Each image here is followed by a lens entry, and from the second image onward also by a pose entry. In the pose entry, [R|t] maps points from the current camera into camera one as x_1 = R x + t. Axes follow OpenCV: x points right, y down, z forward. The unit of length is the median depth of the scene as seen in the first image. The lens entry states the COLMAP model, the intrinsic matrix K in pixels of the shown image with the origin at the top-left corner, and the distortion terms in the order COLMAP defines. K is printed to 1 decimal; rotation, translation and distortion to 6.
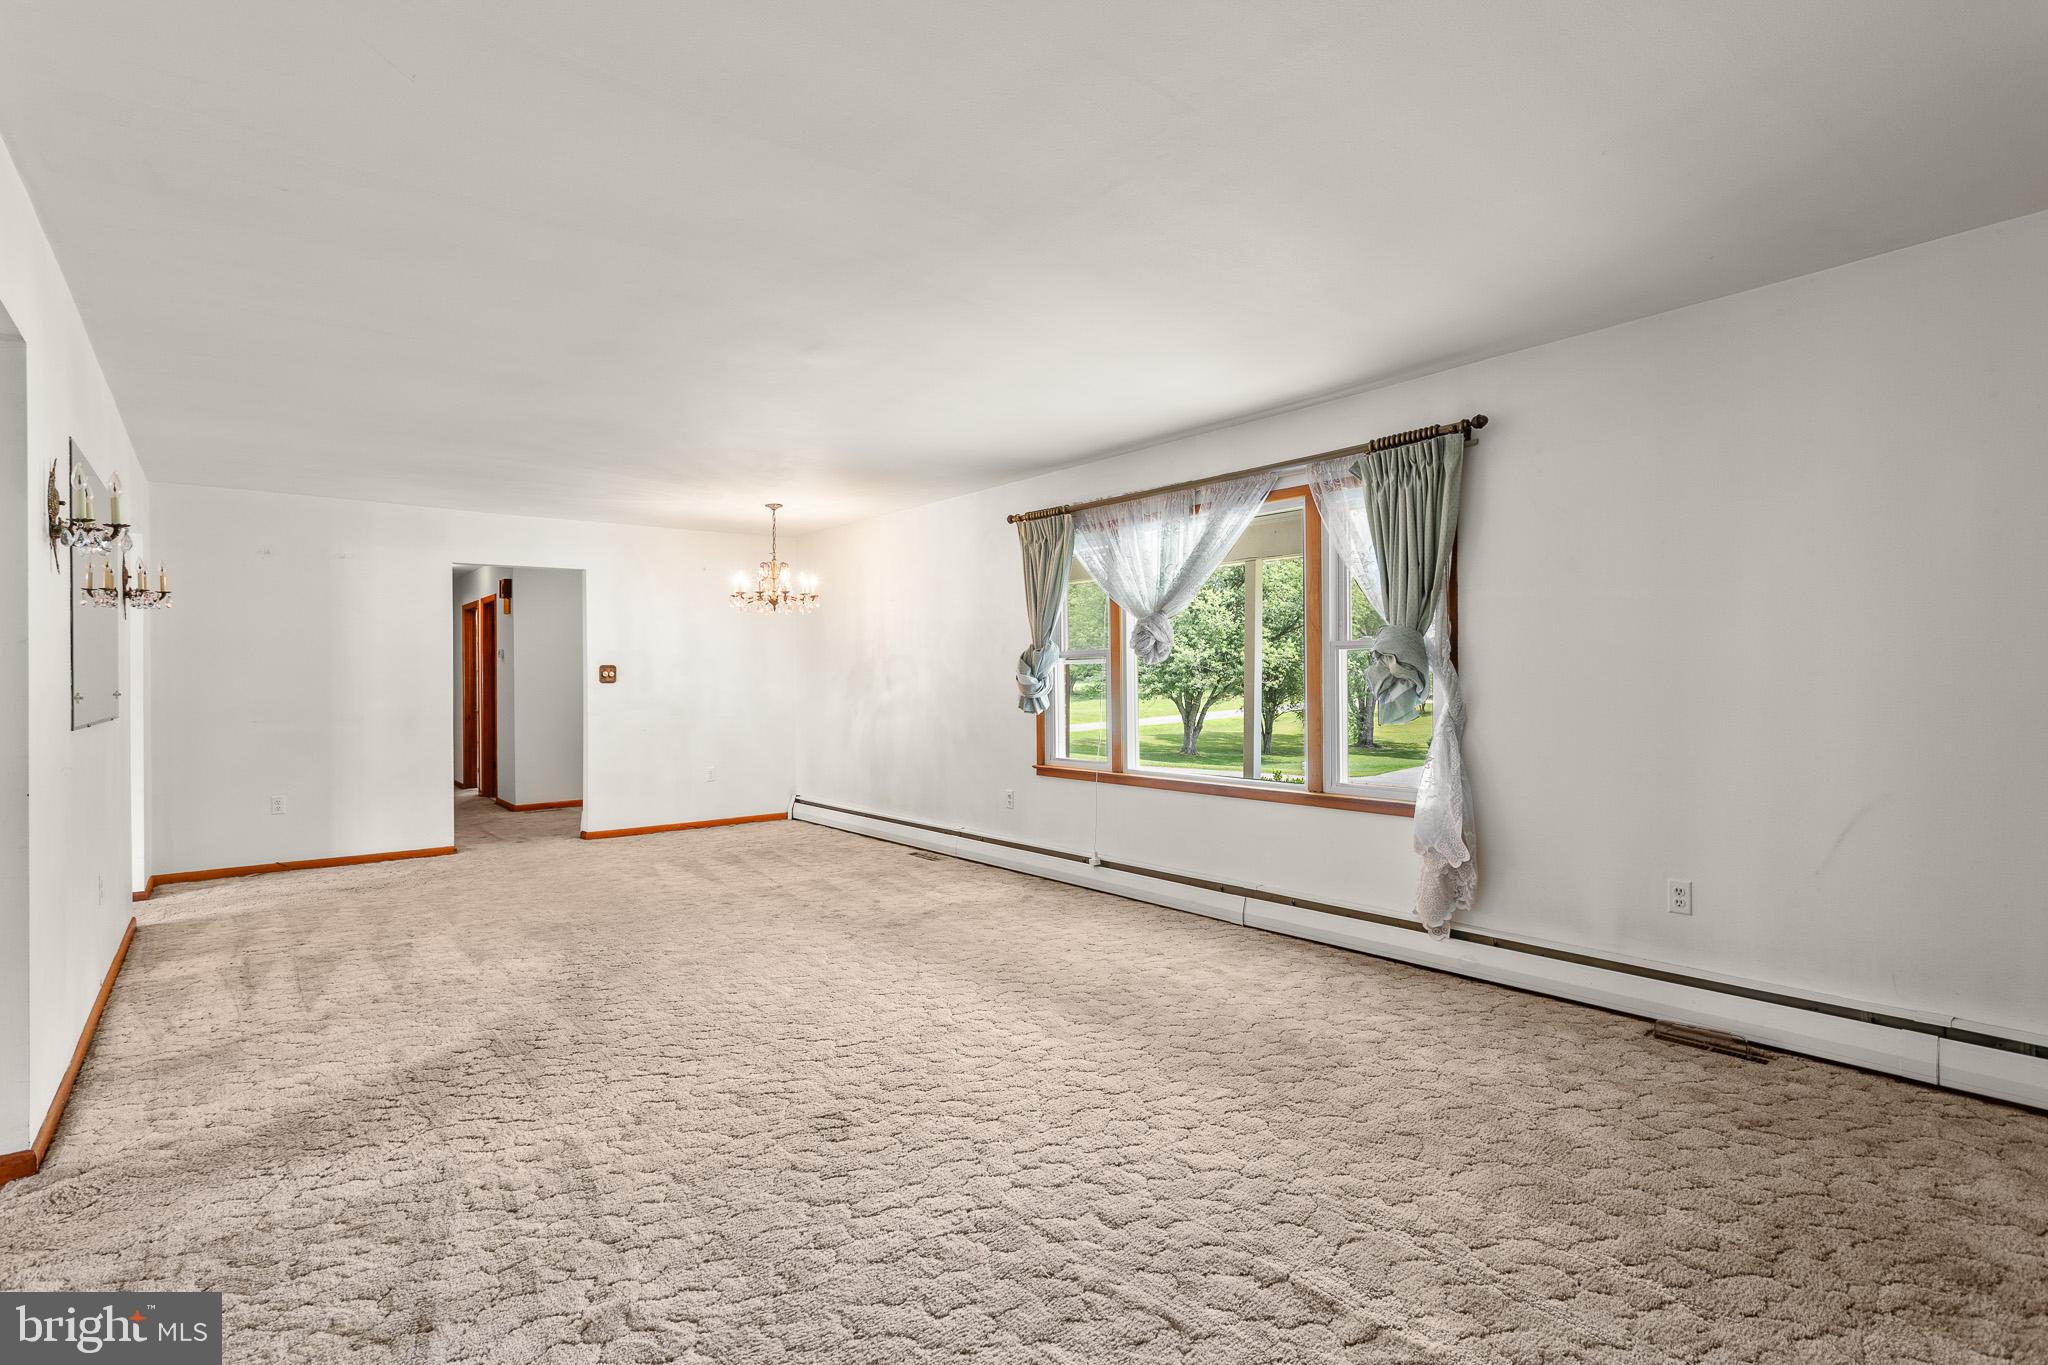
lens RADIAL K [[971.7, 0, 1026.7], [0, 971.7, 675.1], [0, 0, 1]] dist [-0.001044, 0.001206]
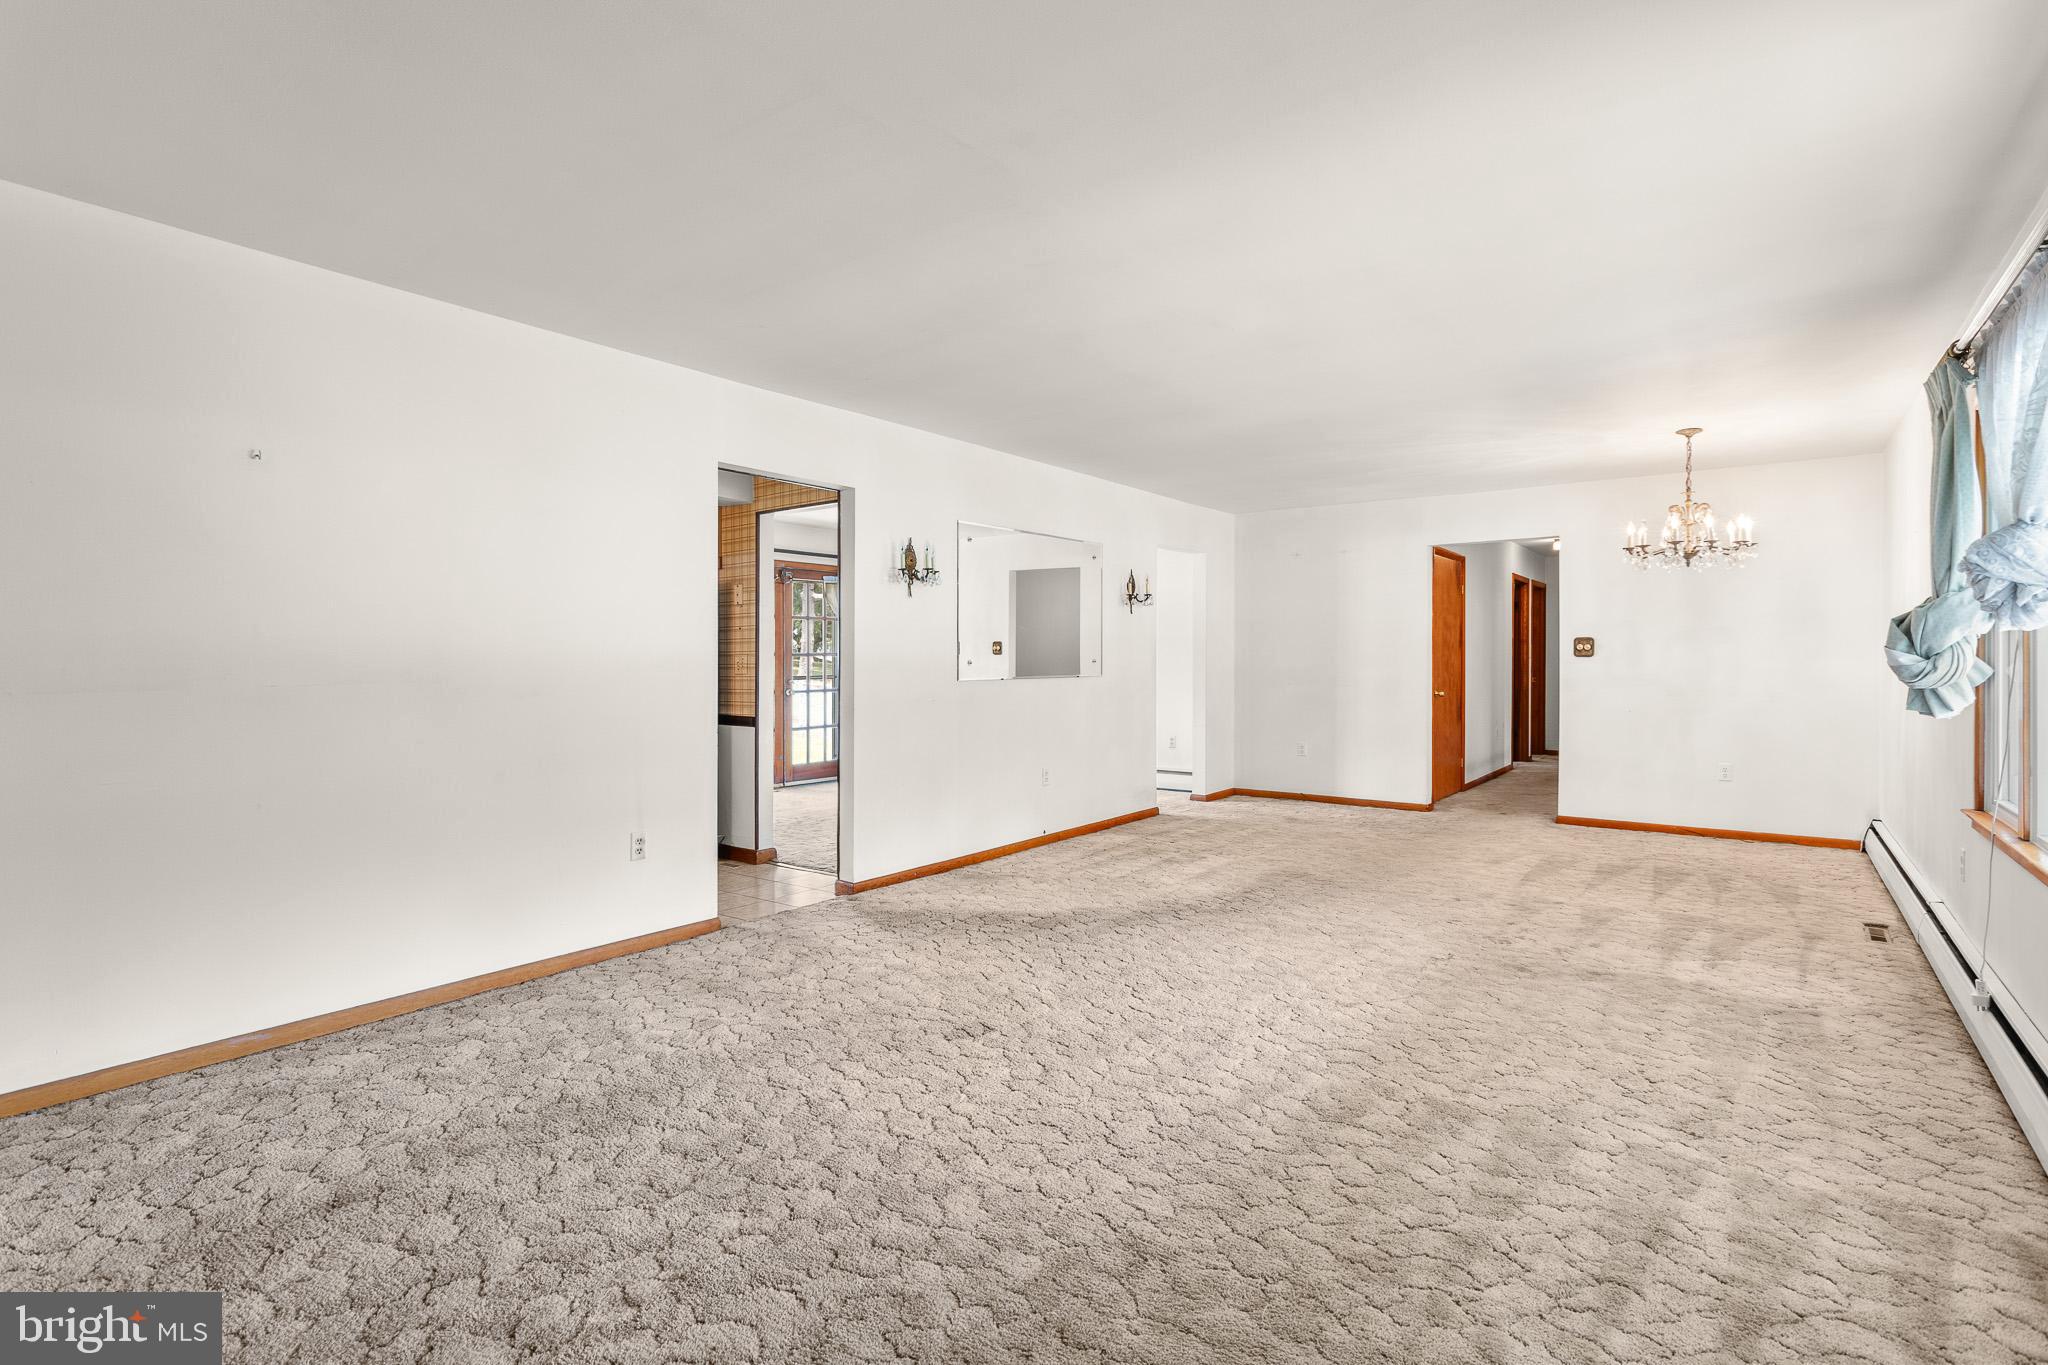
lens RADIAL K [[971.7, 0, 1026.7], [0, 971.7, 675.1], [0, 0, 1]] dist [-0.001044, 0.001206]
pose [[0.255119, 0.025979, -0.966561, 0.711252], [0.004267, 0.999599, 0.027994, -0.005939], [0.966900, -0.011266, 0.254906, 0.567556]]
